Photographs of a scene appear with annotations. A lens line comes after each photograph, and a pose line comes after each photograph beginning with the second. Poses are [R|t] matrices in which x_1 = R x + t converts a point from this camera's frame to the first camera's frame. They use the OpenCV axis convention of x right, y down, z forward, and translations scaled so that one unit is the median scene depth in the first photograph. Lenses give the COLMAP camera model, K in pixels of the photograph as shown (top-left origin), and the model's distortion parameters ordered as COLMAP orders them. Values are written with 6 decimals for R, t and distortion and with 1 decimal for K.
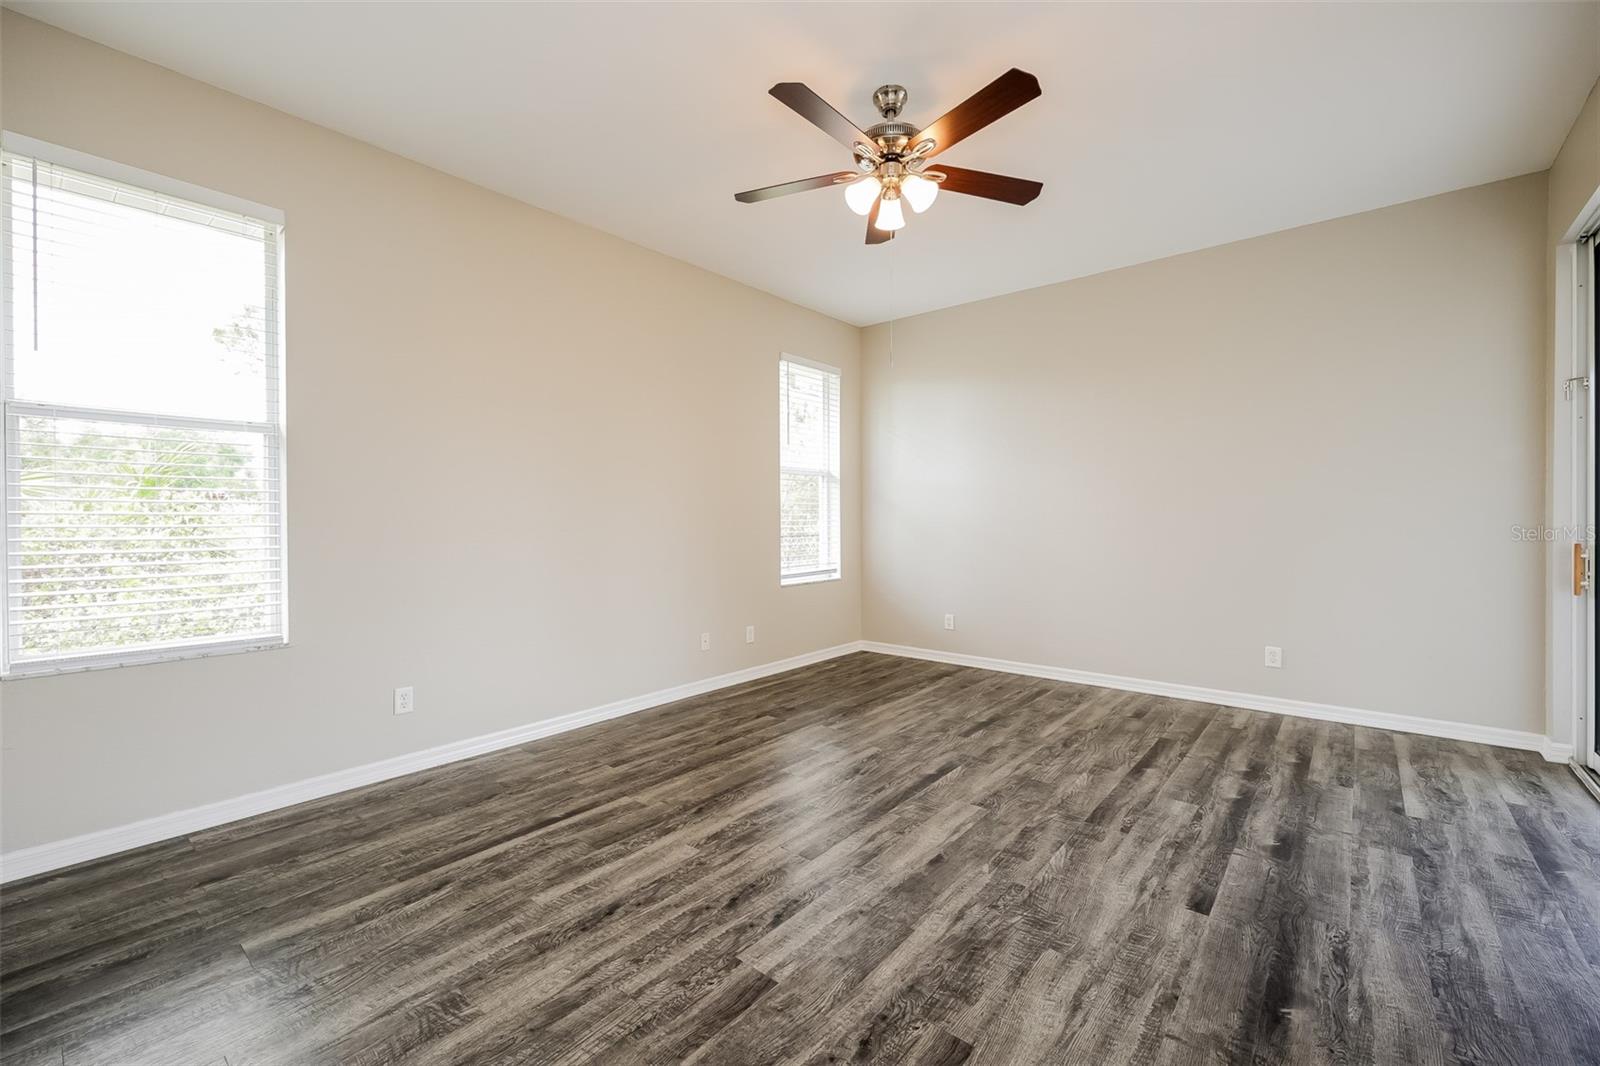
lens RADIAL K [[665.1, 0, 798.4], [0, 665.1, 522.0], [0, 0, 1]] dist [0.002738, -0.000073]
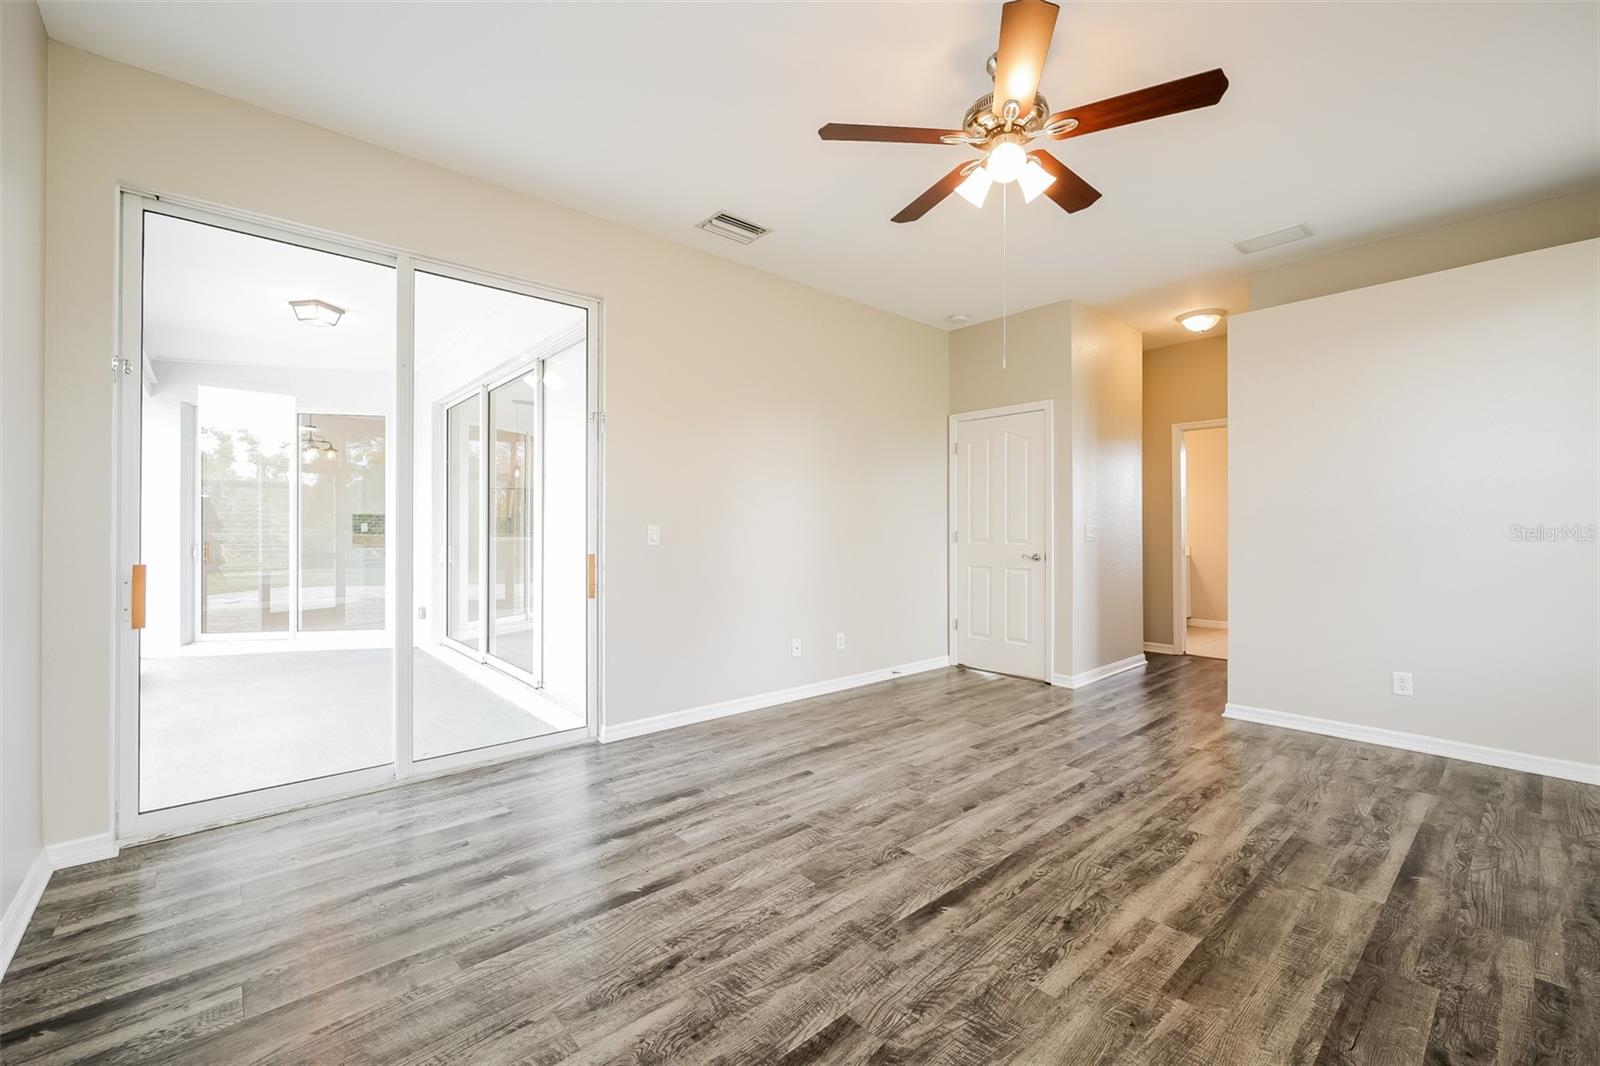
lens RADIAL K [[665.1, 0, 798.6], [0, 665.1, 526.6], [0, 0, 1]] dist [0.002738, -0.000073]
pose [[-0.989116, 0.008809, 0.146872, 0.321946], [0.009286, 0.999954, 0.002560, -0.015093], [-0.146843, 0.003896, -0.989152, 2.179212]]
